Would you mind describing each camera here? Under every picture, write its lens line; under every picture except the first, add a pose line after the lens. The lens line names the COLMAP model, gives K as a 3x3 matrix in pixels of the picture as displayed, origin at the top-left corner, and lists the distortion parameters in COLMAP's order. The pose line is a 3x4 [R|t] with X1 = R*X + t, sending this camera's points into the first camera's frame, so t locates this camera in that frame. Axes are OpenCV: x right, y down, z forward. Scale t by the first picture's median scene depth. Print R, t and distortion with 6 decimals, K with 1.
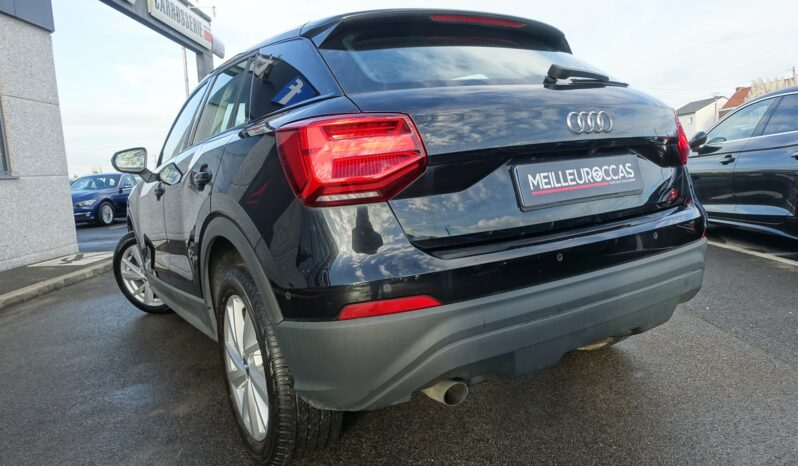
lens RADIAL K [[544.3, 0, 418.6], [0, 544.3, 233.9], [0, 0, 1]] dist [0.002484, -0.003985]
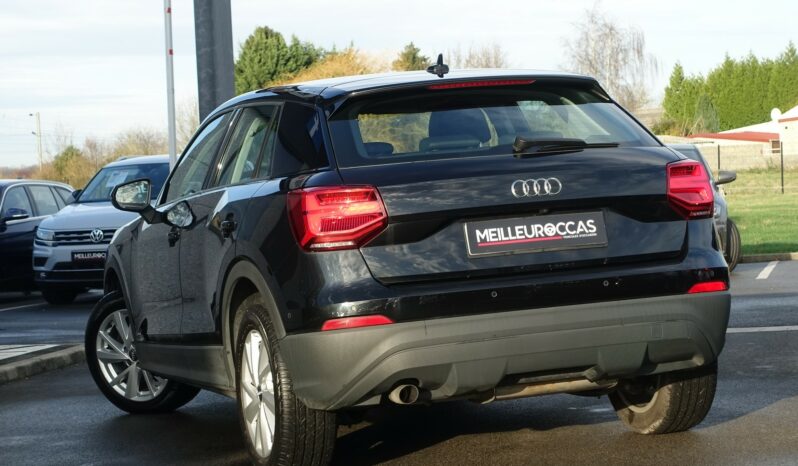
lens RADIAL K [[1687.9, 0, 400.2], [0, 1687.9, 234.6], [0, 0, 1]] dist [-0.066611, 0.000000]
pose [[0.970652, 0.015785, -0.239968, 0.880802], [-0.034498, 0.996663, -0.073982, 0.179869], [0.237999, 0.080089, 0.967958, -2.577461]]
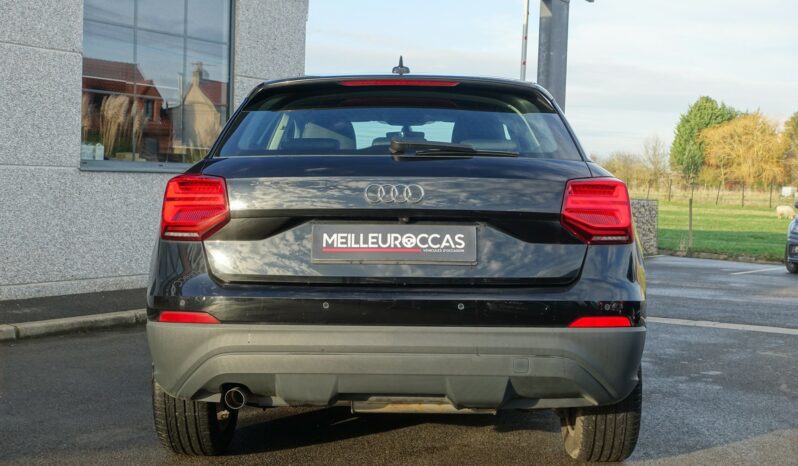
lens RADIAL K [[995.7, 0, 395.1], [0, 995.7, 238.8], [0, 0, 1]] dist [0.084925, 0.000000]
pose [[0.831644, 0.115299, -0.543207, 1.363059], [-0.144966, 0.989365, -0.011943, -0.085242], [0.536053, 0.088679, 0.839514, -0.662216]]
